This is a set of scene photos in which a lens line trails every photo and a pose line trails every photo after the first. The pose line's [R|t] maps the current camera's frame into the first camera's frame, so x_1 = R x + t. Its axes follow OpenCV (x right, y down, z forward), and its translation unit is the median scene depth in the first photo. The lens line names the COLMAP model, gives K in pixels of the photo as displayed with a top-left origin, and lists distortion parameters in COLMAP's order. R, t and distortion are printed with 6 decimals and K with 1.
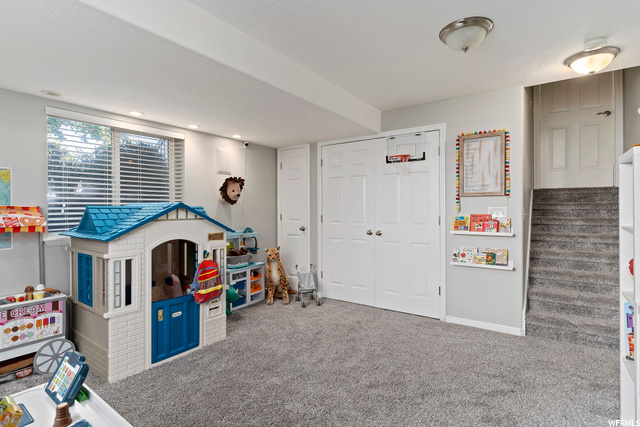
lens RADIAL K [[328.8, 0, 317.8], [0, 328.8, 208.8], [0, 0, 1]] dist [0.000547, 0.000717]
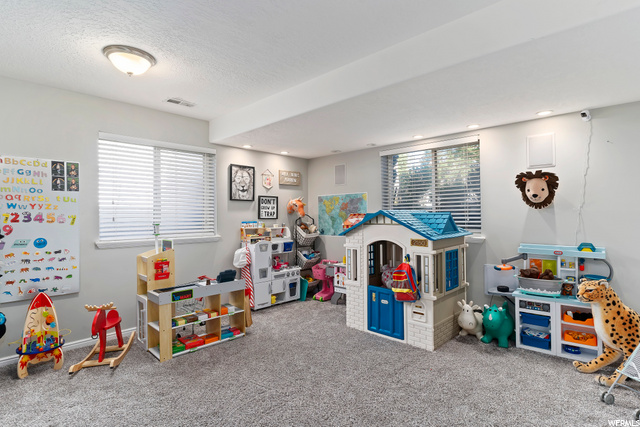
lens RADIAL K [[328.8, 0, 318.6], [0, 328.8, 216.0], [0, 0, 1]] dist [0.000547, 0.000717]
pose [[-0.133587, 0.008809, -0.990998, 0.736805], [0.007673, 0.999940, 0.007854, -0.007576], [0.991007, -0.006555, -0.133646, 0.843832]]
